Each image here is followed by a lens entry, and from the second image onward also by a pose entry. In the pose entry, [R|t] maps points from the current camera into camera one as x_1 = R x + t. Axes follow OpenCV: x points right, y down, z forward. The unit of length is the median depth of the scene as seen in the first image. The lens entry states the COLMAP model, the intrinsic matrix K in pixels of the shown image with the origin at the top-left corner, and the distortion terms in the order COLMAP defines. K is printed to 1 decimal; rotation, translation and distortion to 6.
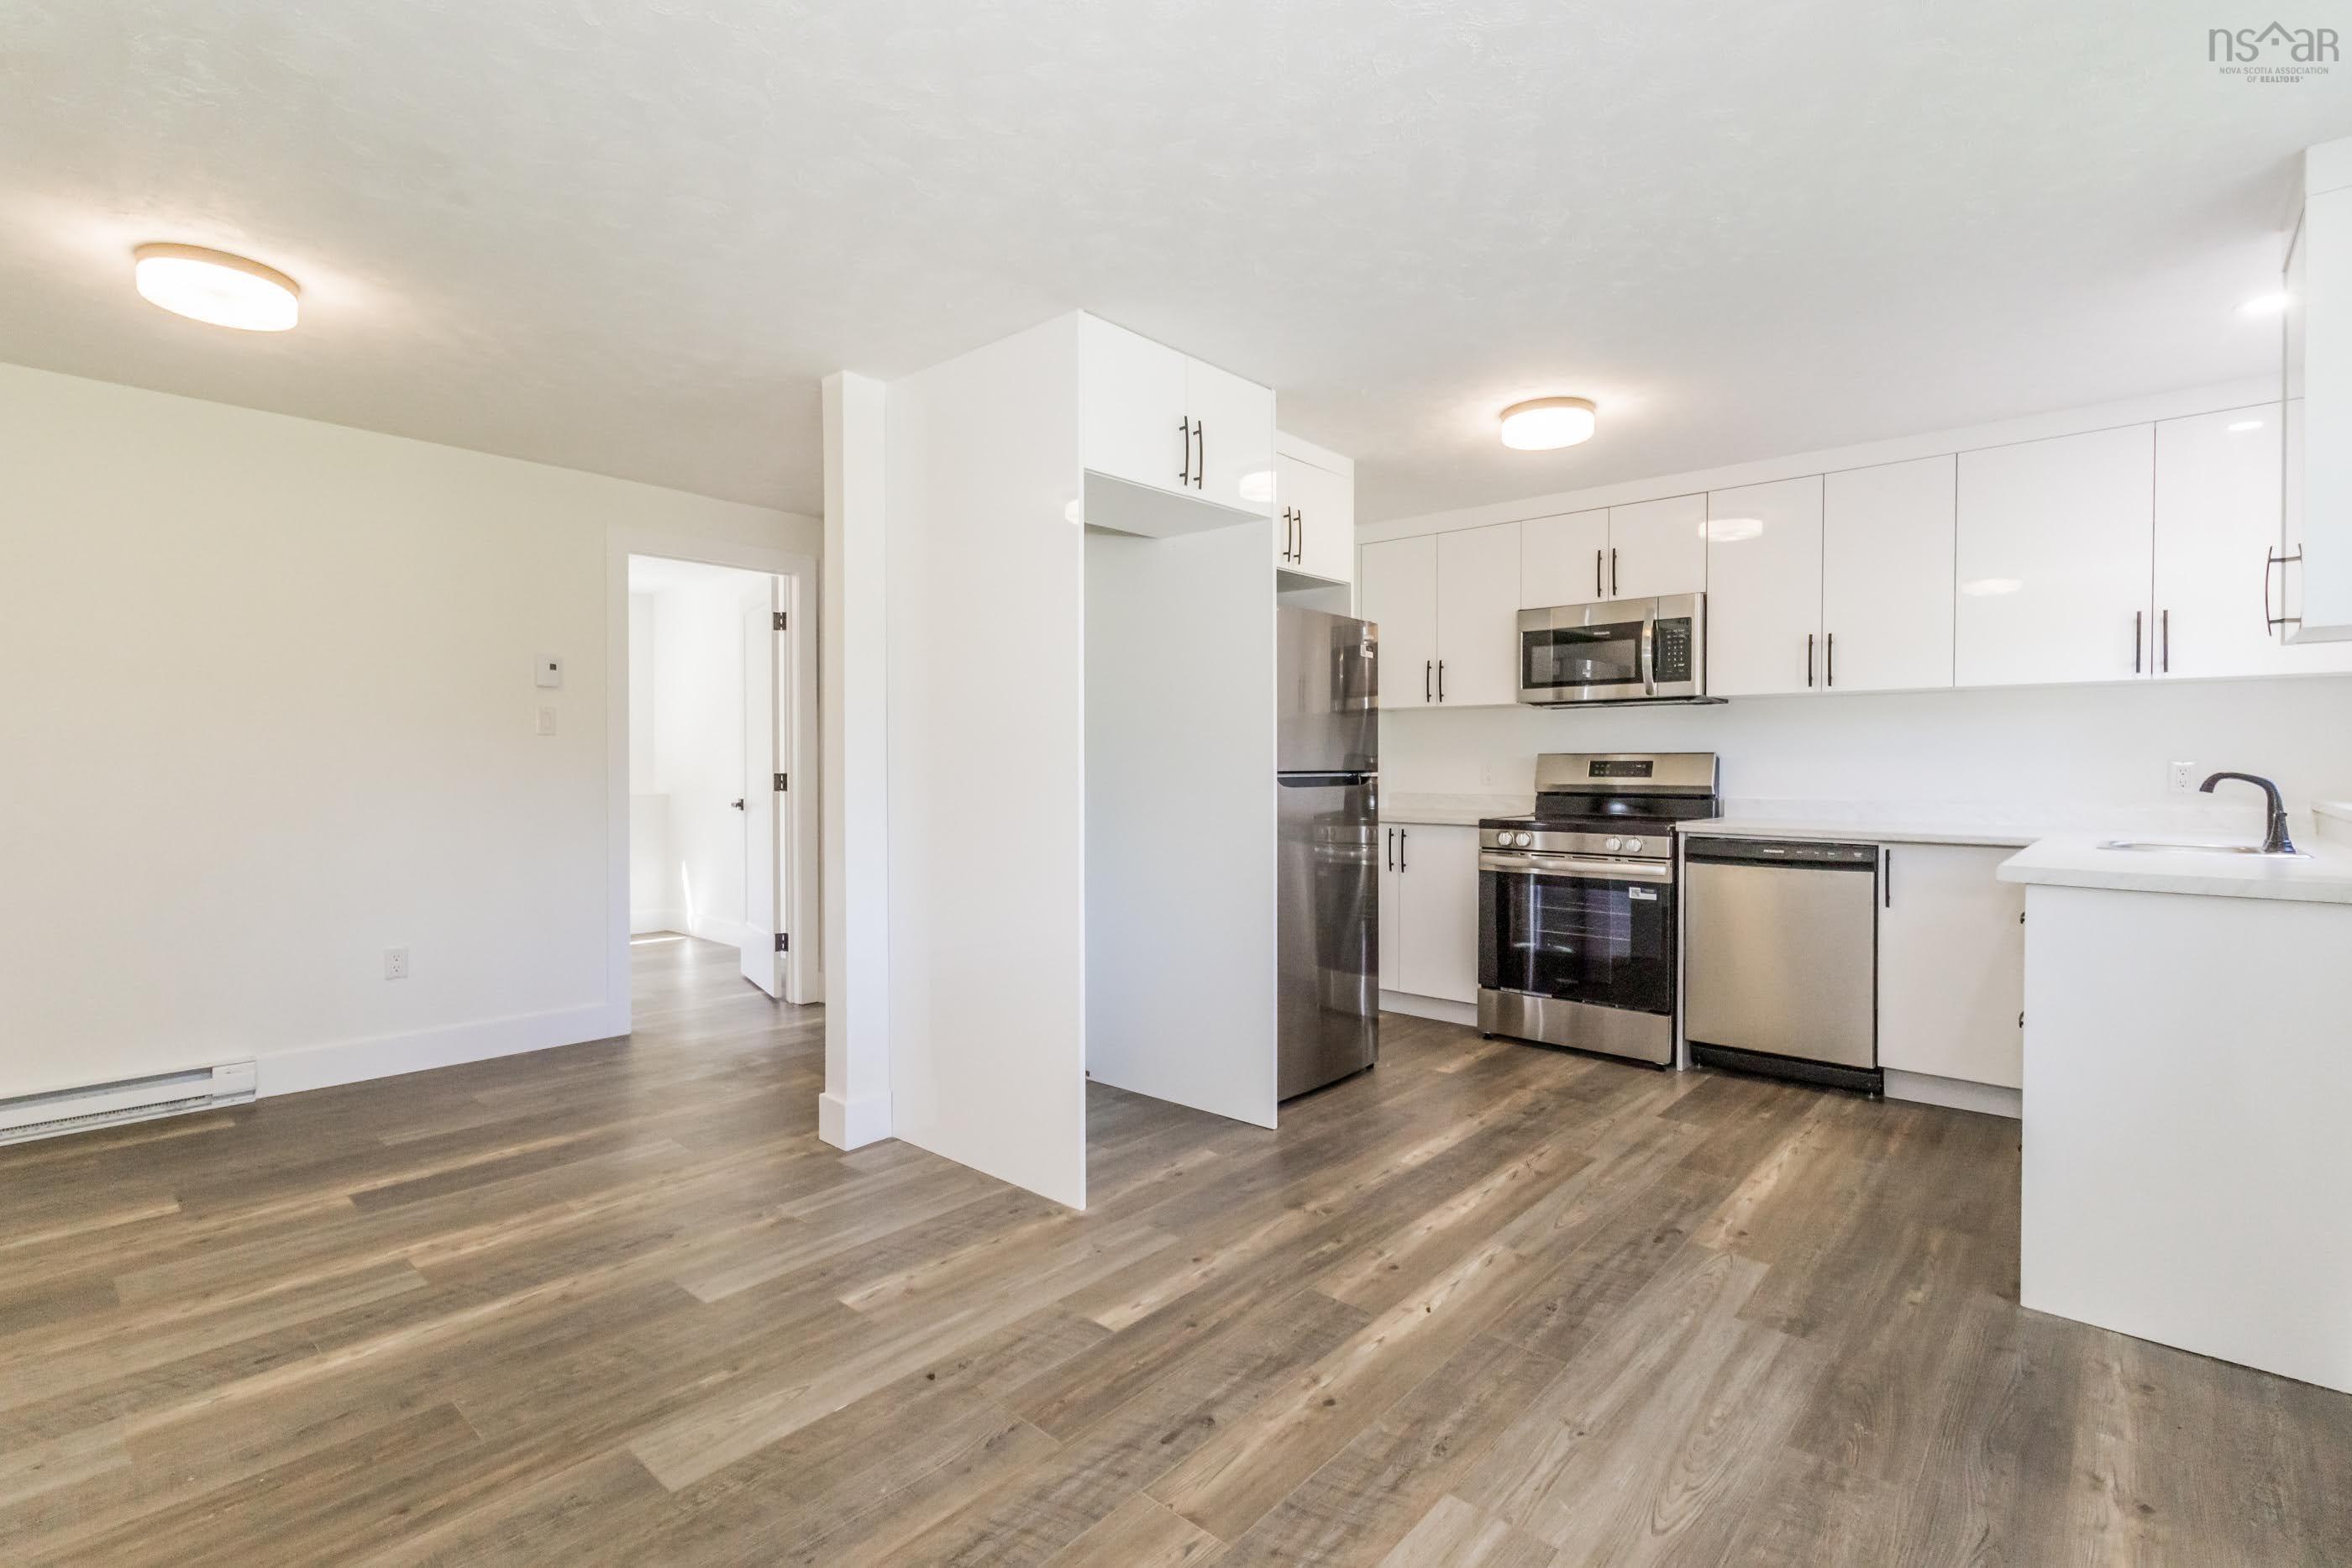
lens RADIAL K [[1083.6, 0, 1185.2], [0, 1083.6, 782.6], [0, 0, 1]] dist [0.003508, 0.000096]
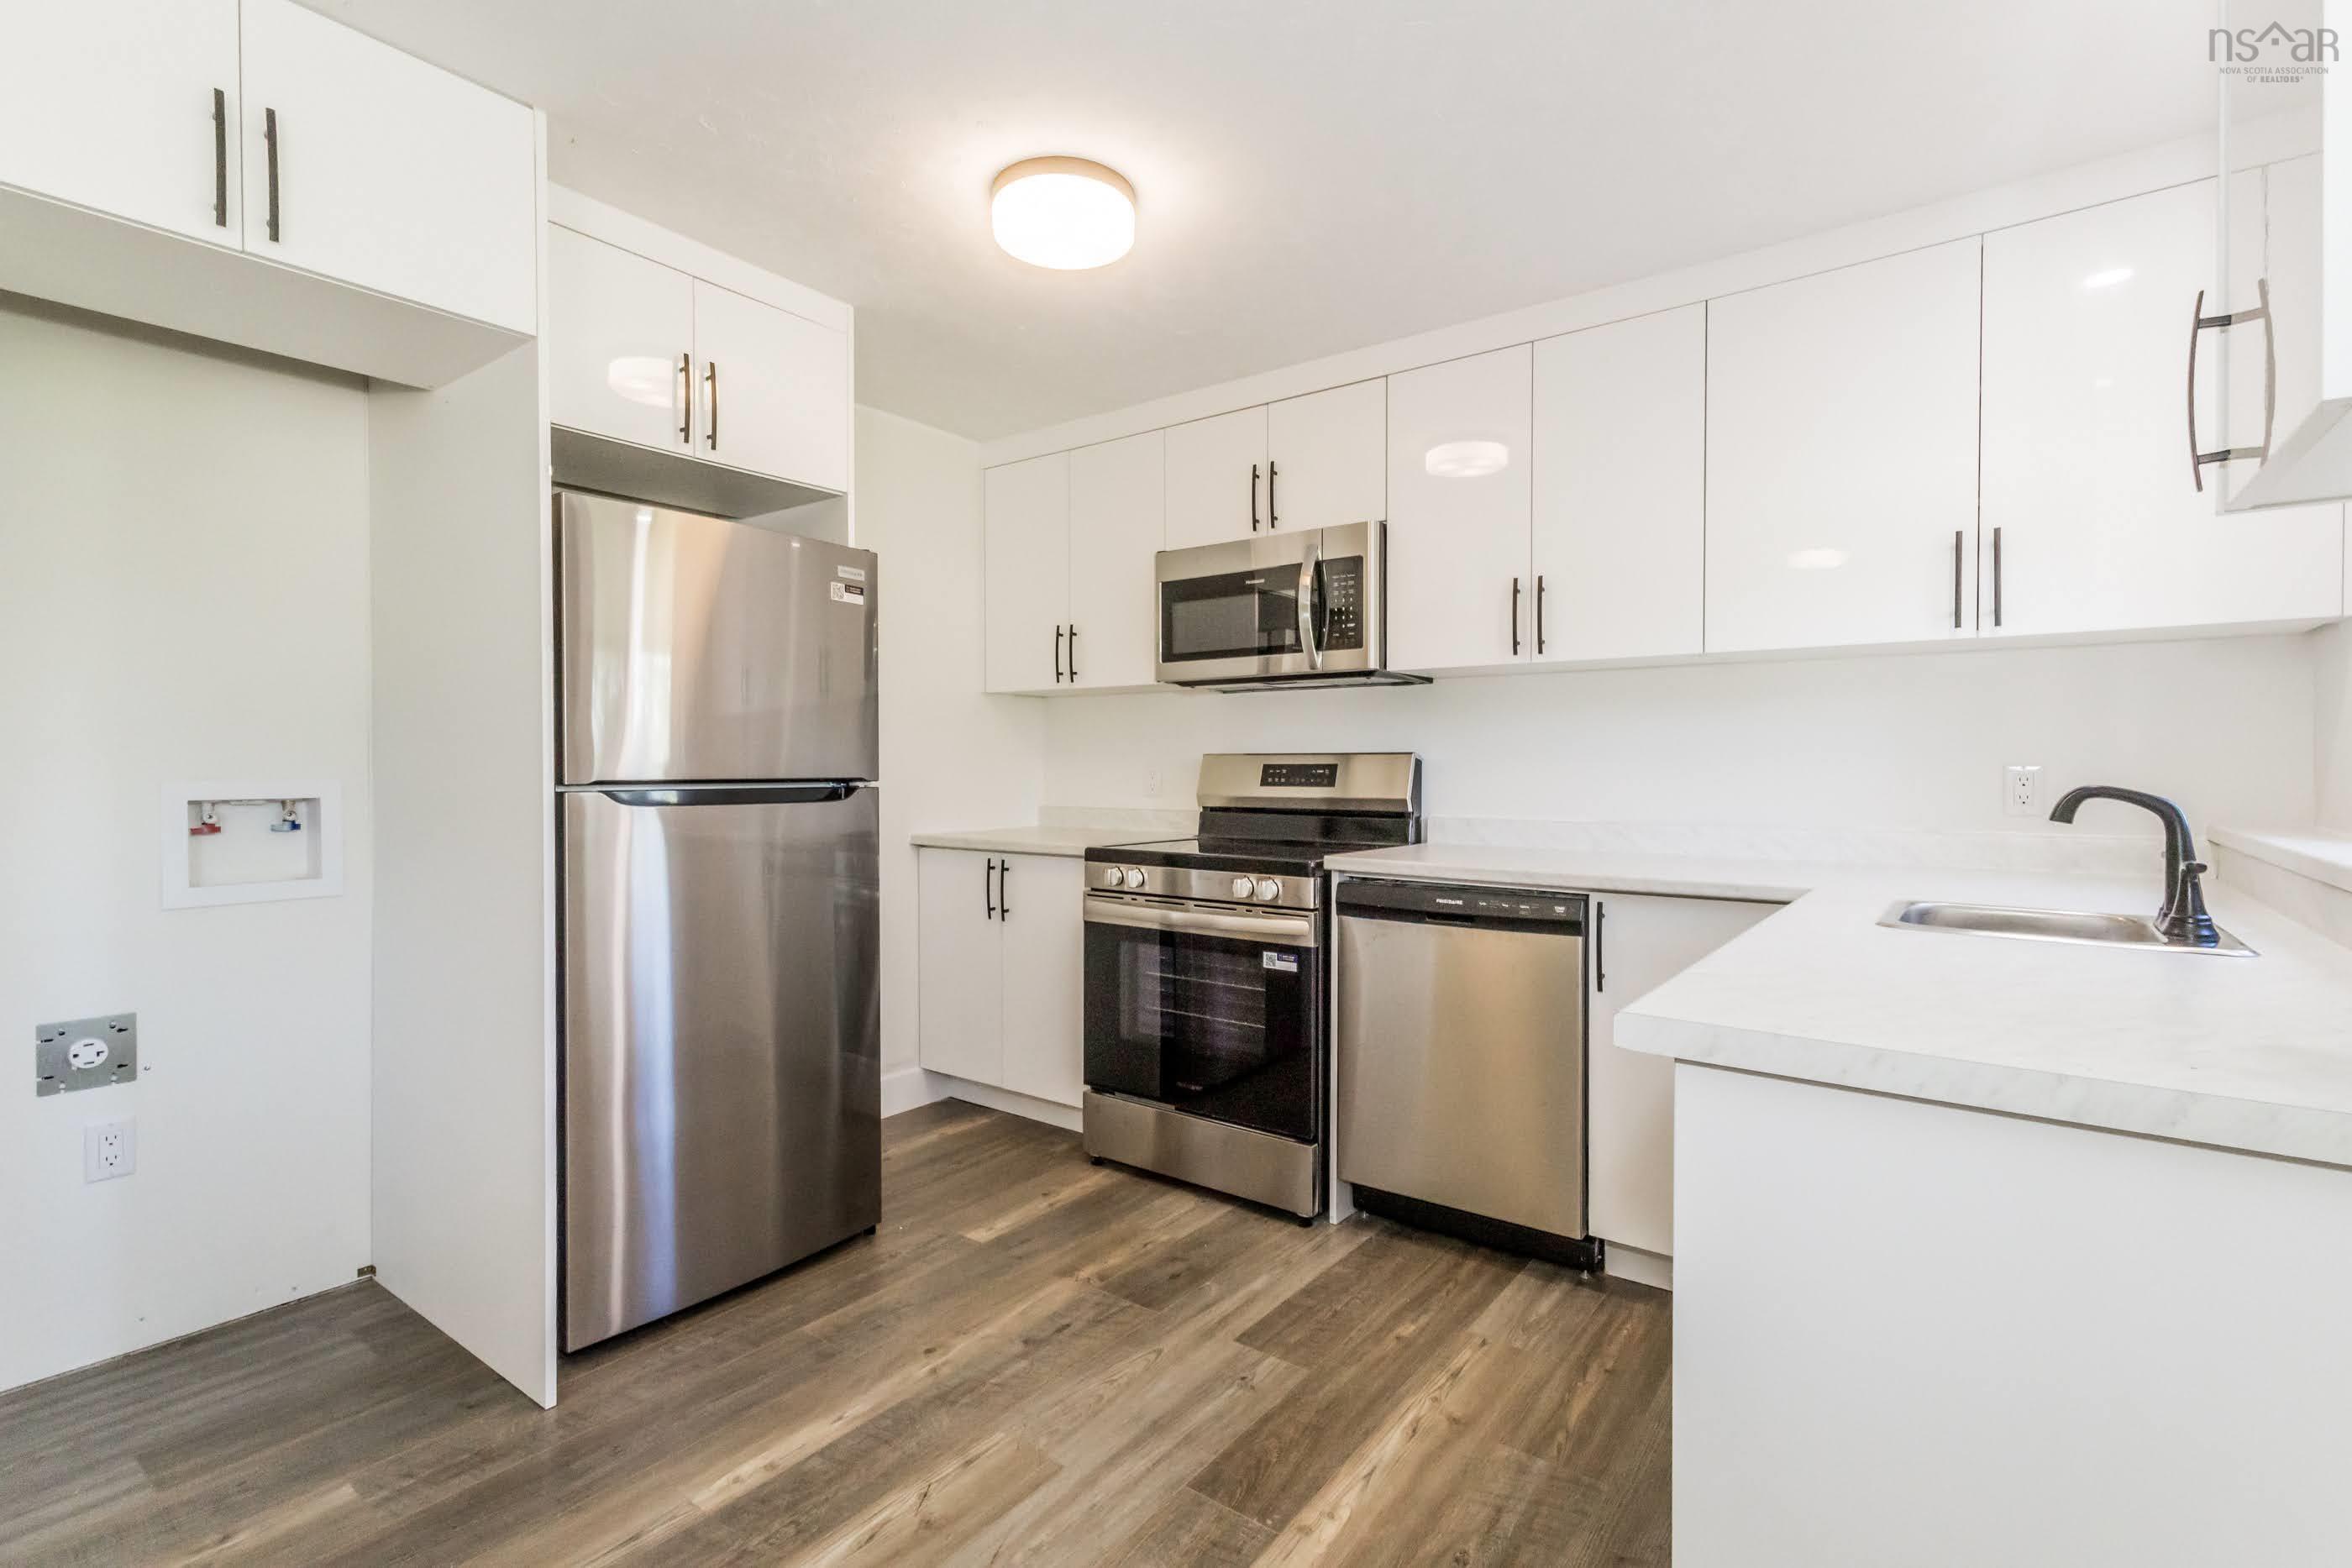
lens RADIAL K [[1083.6, 0, 1188.4], [0, 1083.6, 778.7], [0, 0, 1]] dist [0.003508, 0.000096]
pose [[0.996417, 0.000186, 0.084577, 0.311893], [0.000250, 0.999987, -0.005135, -0.007639], [-0.084577, 0.005138, 0.996404, 0.337537]]
